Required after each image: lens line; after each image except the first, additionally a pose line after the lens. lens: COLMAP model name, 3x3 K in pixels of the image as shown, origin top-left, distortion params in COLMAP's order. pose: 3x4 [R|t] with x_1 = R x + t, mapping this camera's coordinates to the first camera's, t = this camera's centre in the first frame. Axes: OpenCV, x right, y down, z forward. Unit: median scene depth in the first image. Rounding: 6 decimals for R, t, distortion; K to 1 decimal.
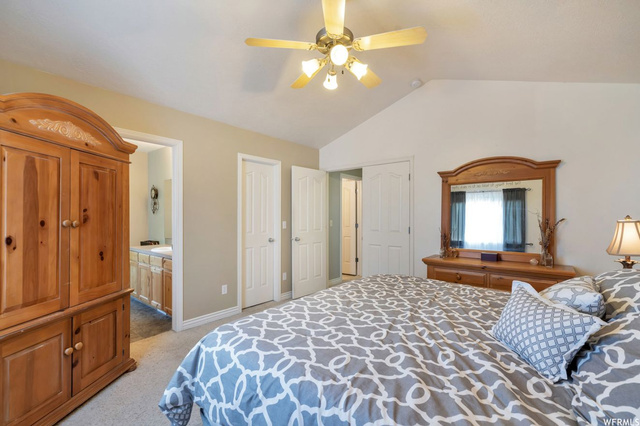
lens RADIAL K [[292.5, 0, 321.0], [0, 292.5, 215.3], [0, 0, 1]] dist [0.004894, -0.000267]
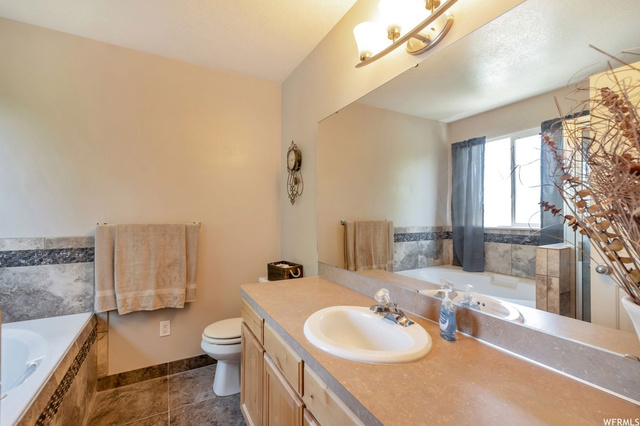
lens RADIAL K [[292.5, 0, 318.7], [0, 292.5, 212.8], [0, 0, 1]] dist [0.004894, -0.000267]
pose [[0.930409, 0.006673, -0.366463, -0.364750], [-0.007100, 0.999975, 0.000182, 0.008288], [0.366455, 0.002432, 0.930433, 0.587654]]
